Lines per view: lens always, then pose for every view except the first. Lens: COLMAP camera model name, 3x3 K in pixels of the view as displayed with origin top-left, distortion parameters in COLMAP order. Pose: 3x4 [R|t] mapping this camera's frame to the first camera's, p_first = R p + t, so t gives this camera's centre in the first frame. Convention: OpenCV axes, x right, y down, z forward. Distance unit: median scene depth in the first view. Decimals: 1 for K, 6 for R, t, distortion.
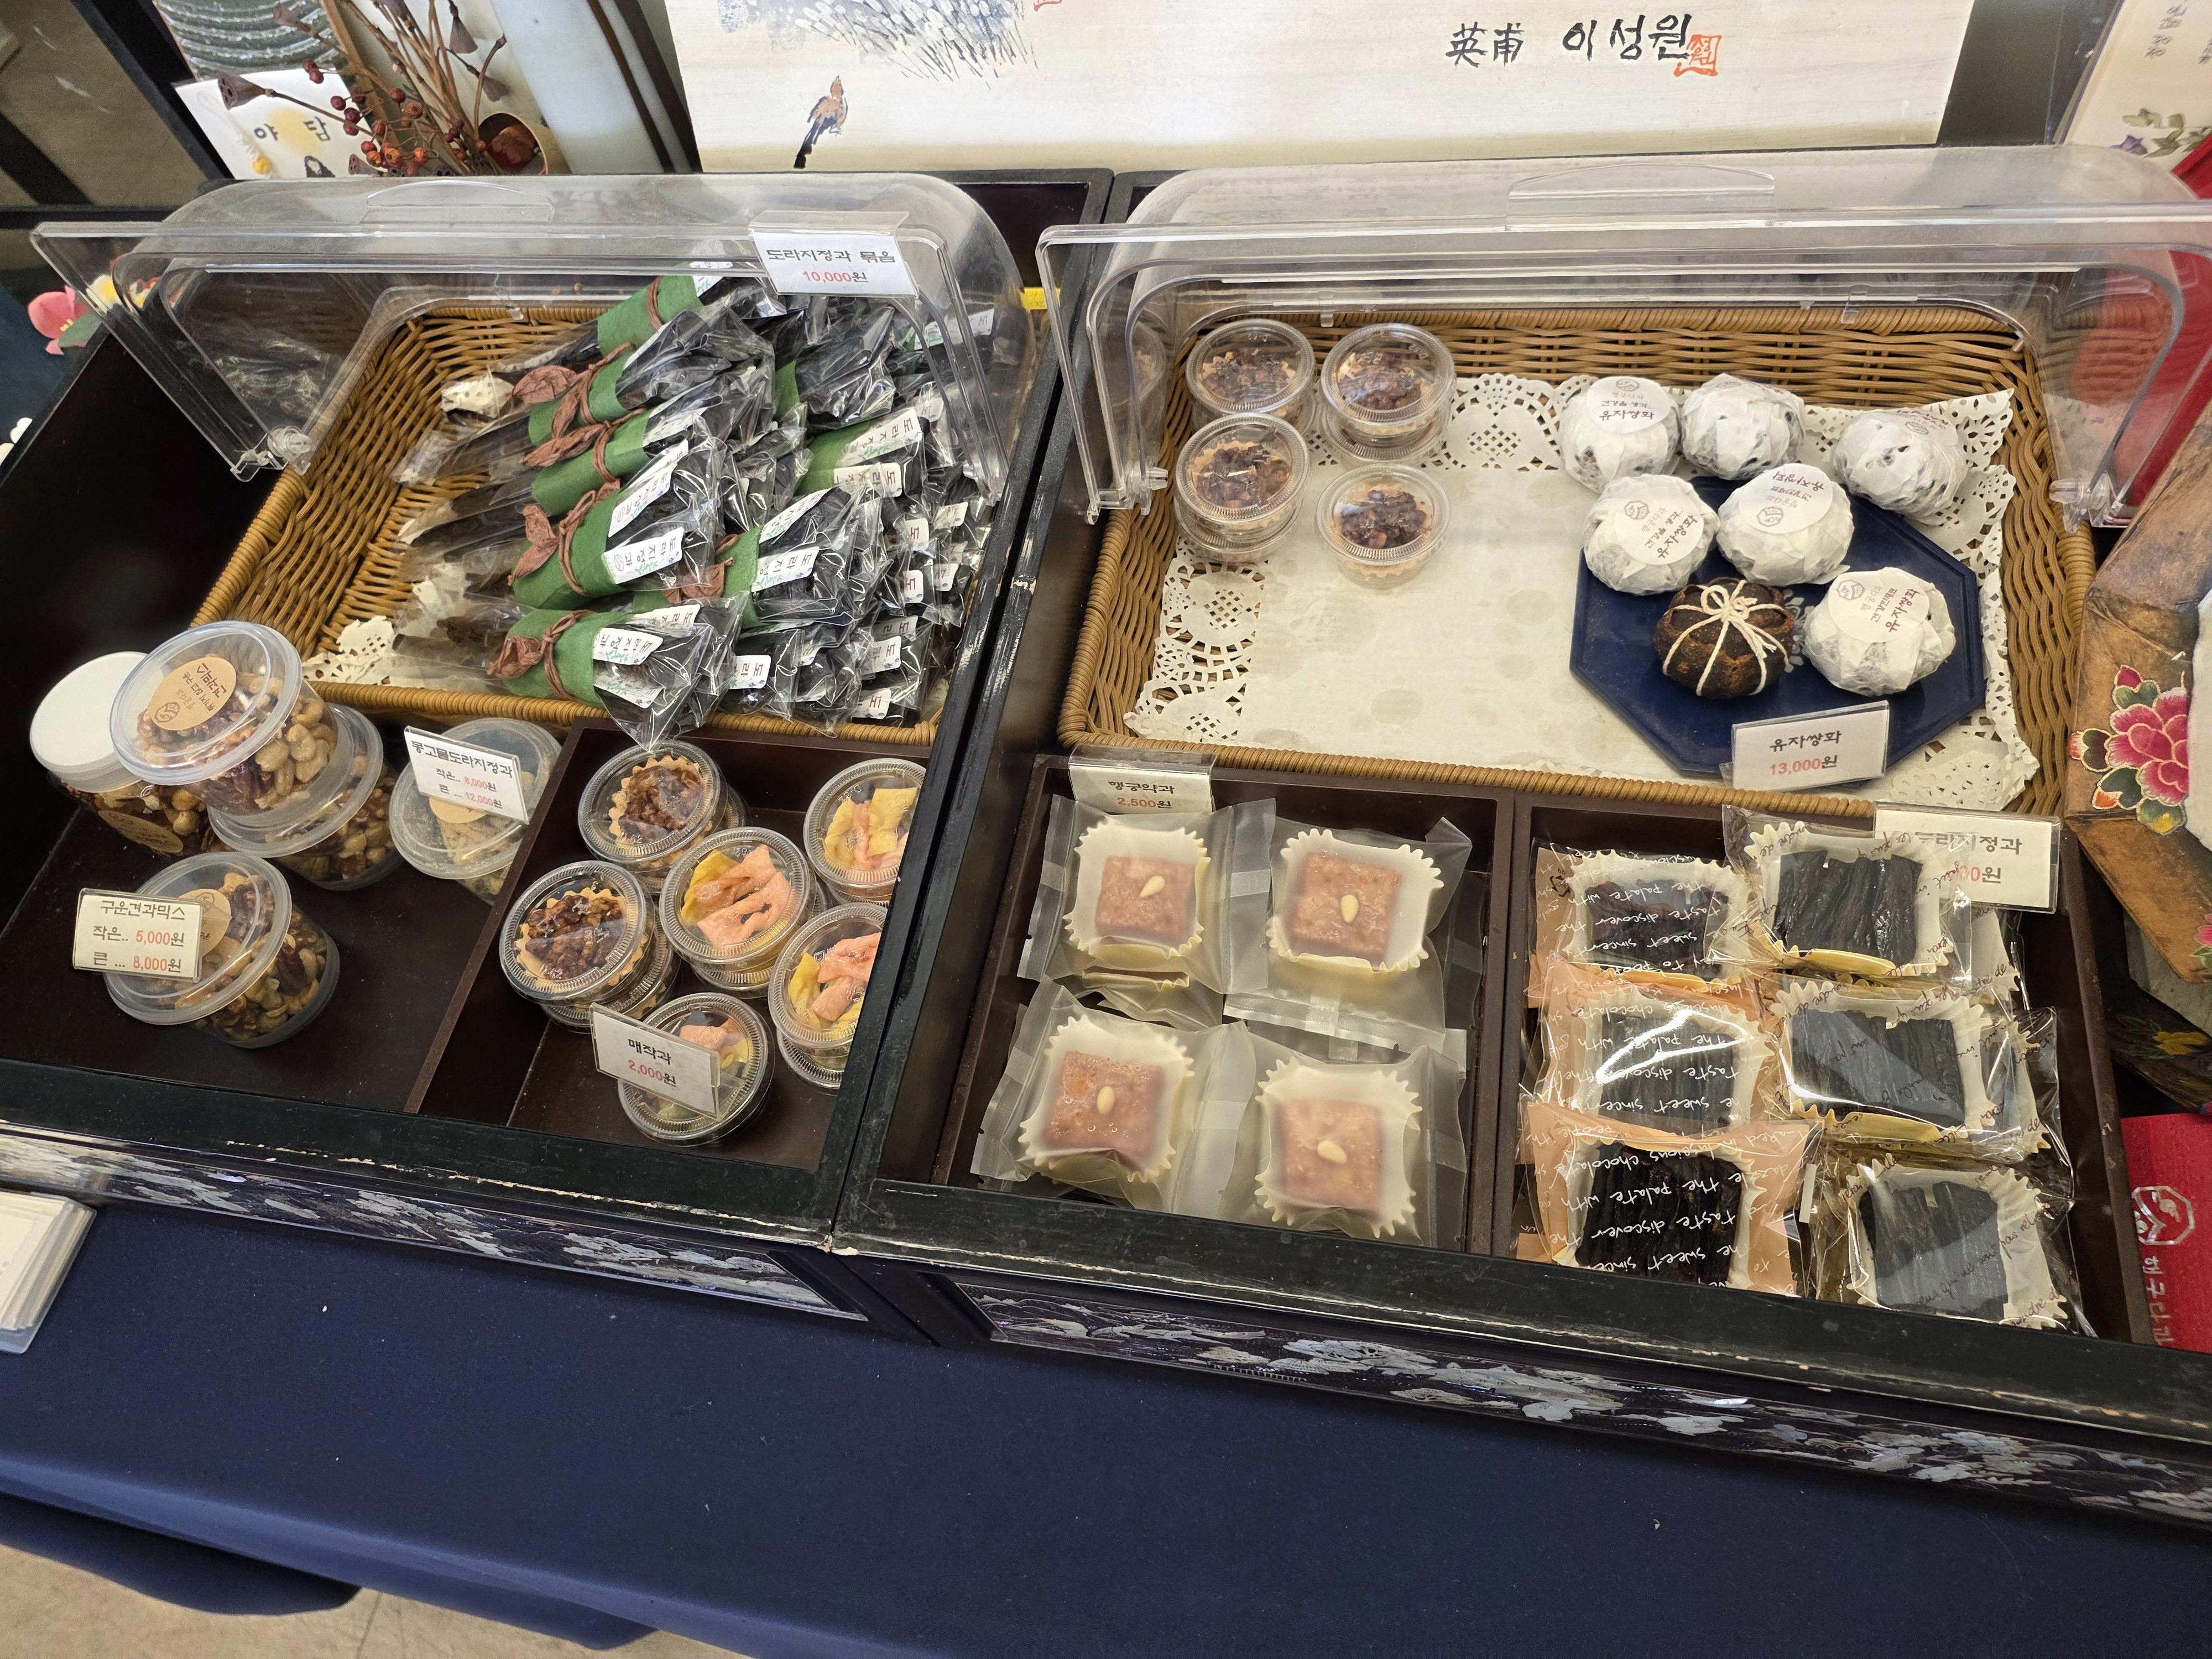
lens RADIAL K [[1508.9, 0, 1108.0], [0, 1508.9, 806.7], [0, 0, 1]] dist [0.055874, -0.043011]
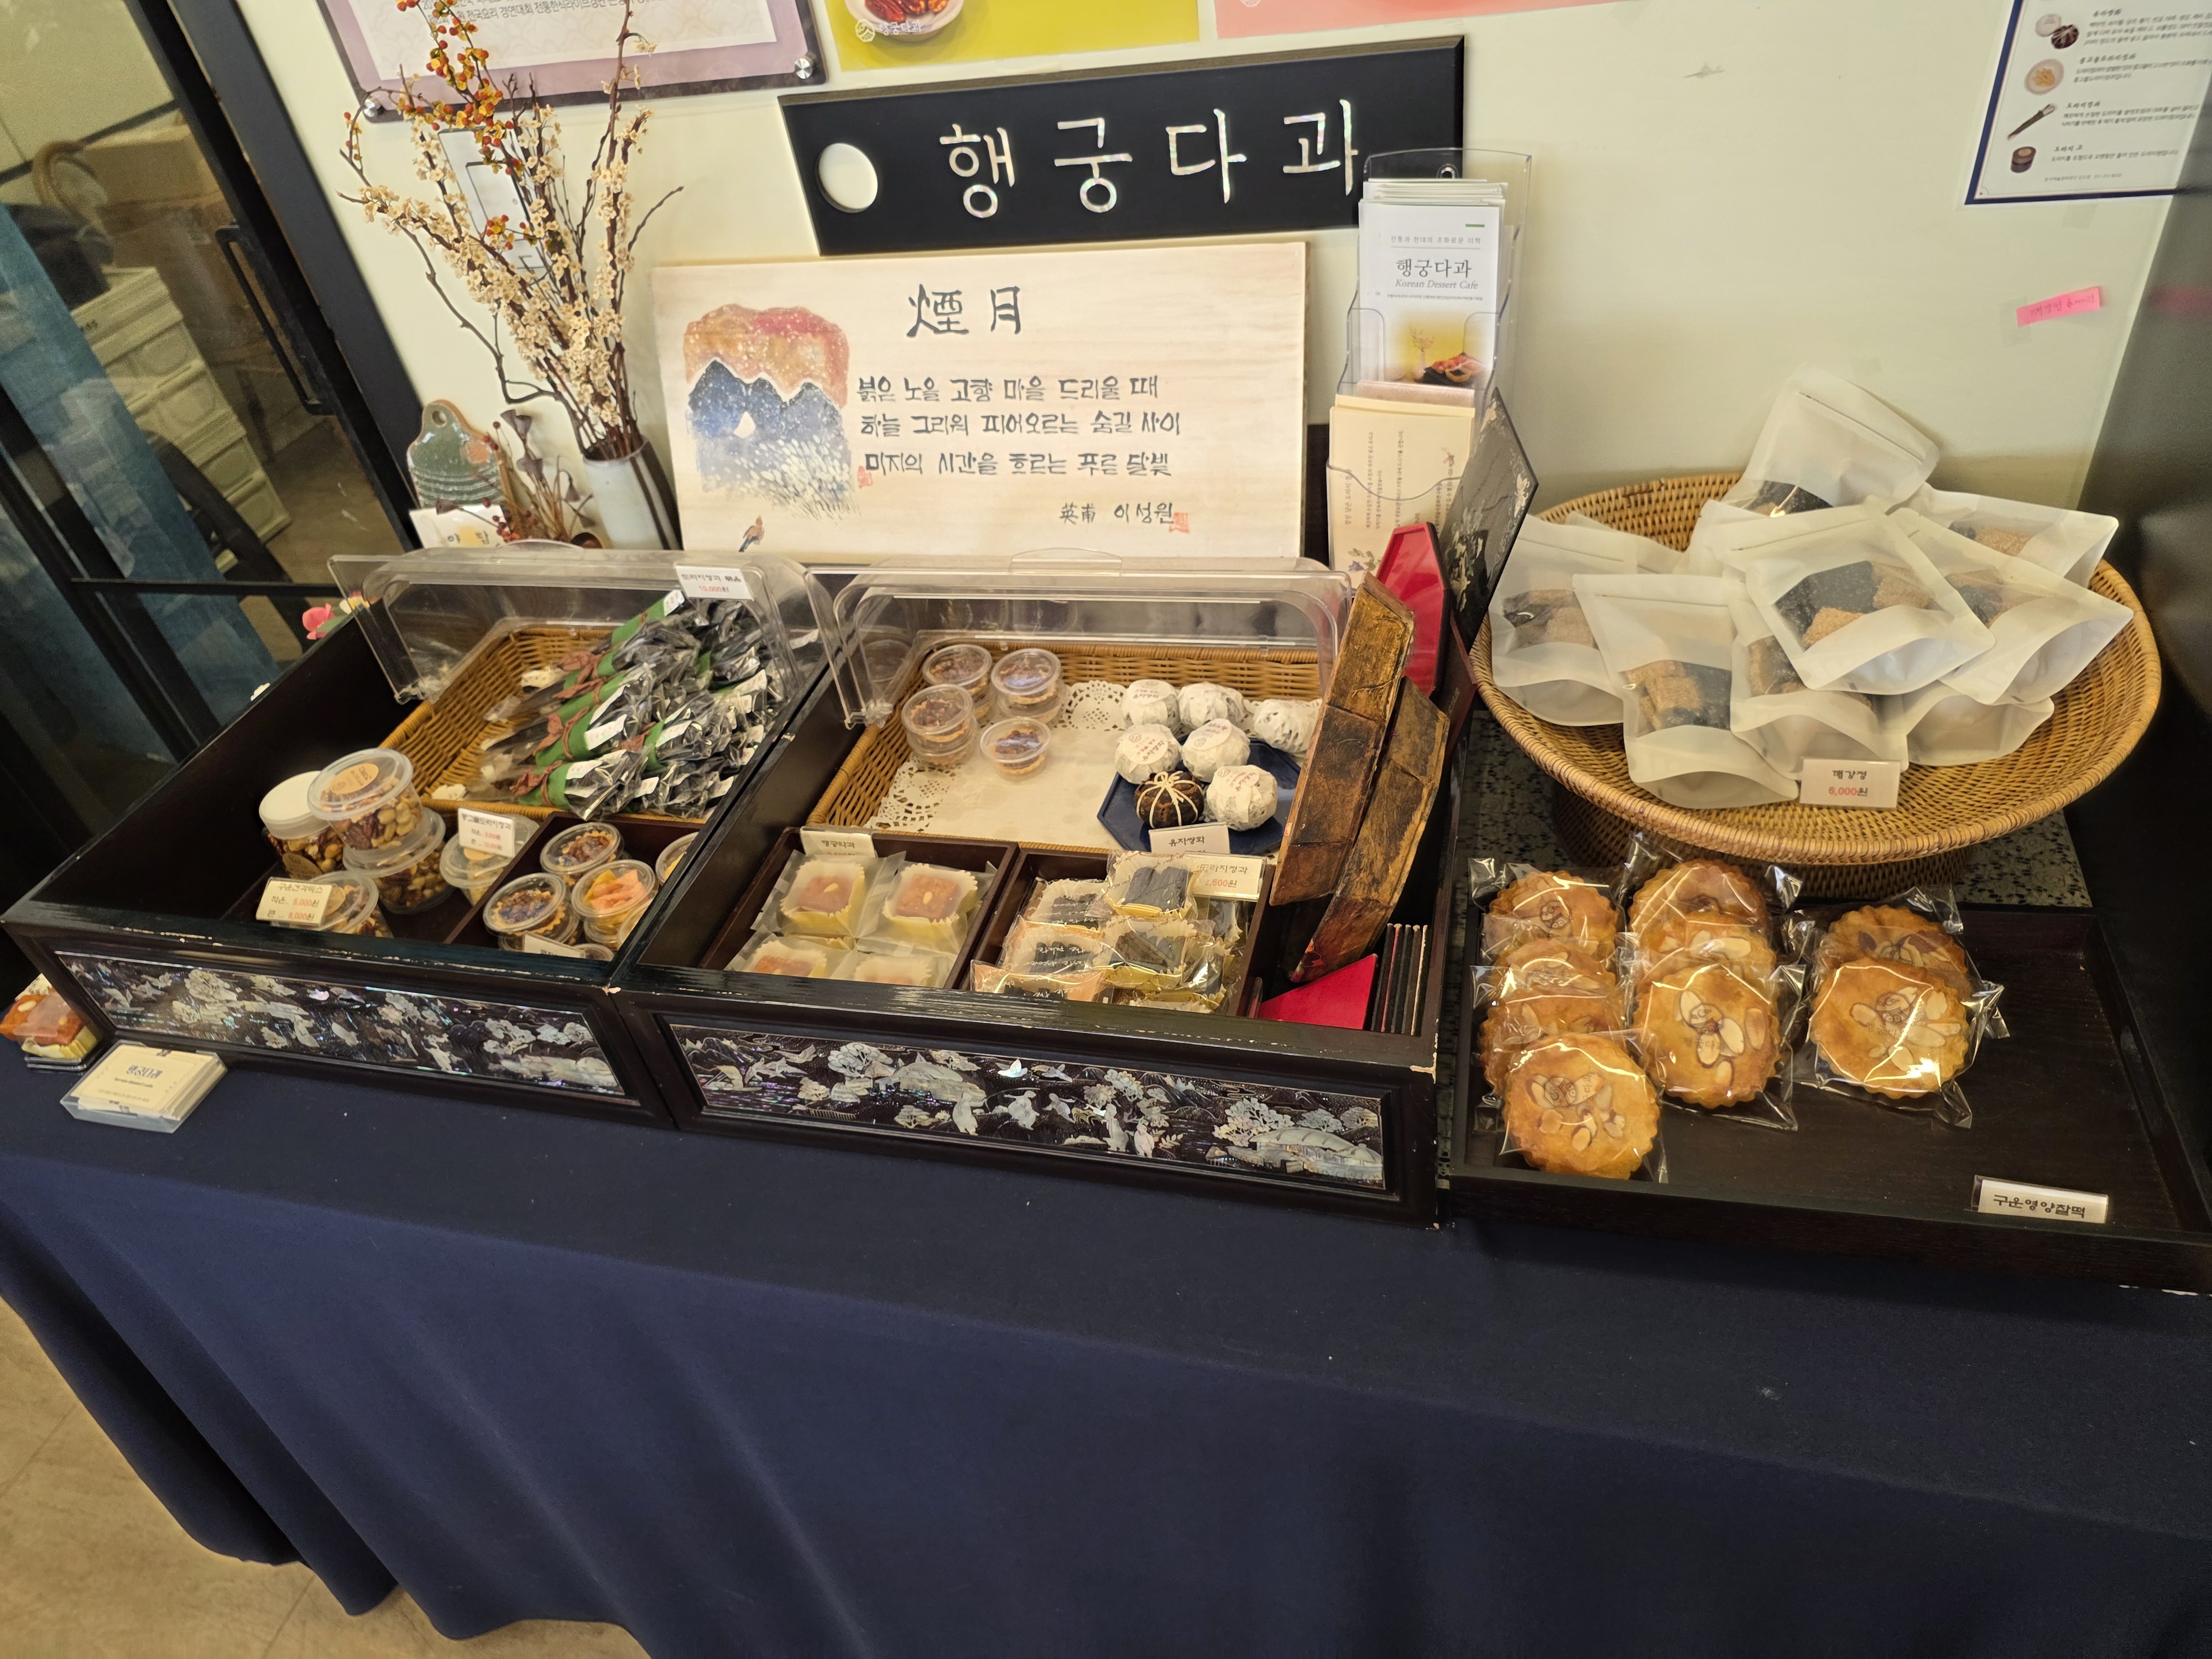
lens RADIAL K [[1508.9, 0, 1108.0], [0, 1508.9, 806.7], [0, 0, 1]] dist [0.055874, -0.043011]
pose [[0.996738, 0.059649, -0.054372, 0.398147], [-0.073794, 0.946363, -0.314564, 0.442622], [0.032692, 0.317550, 0.947678, -0.681379]]
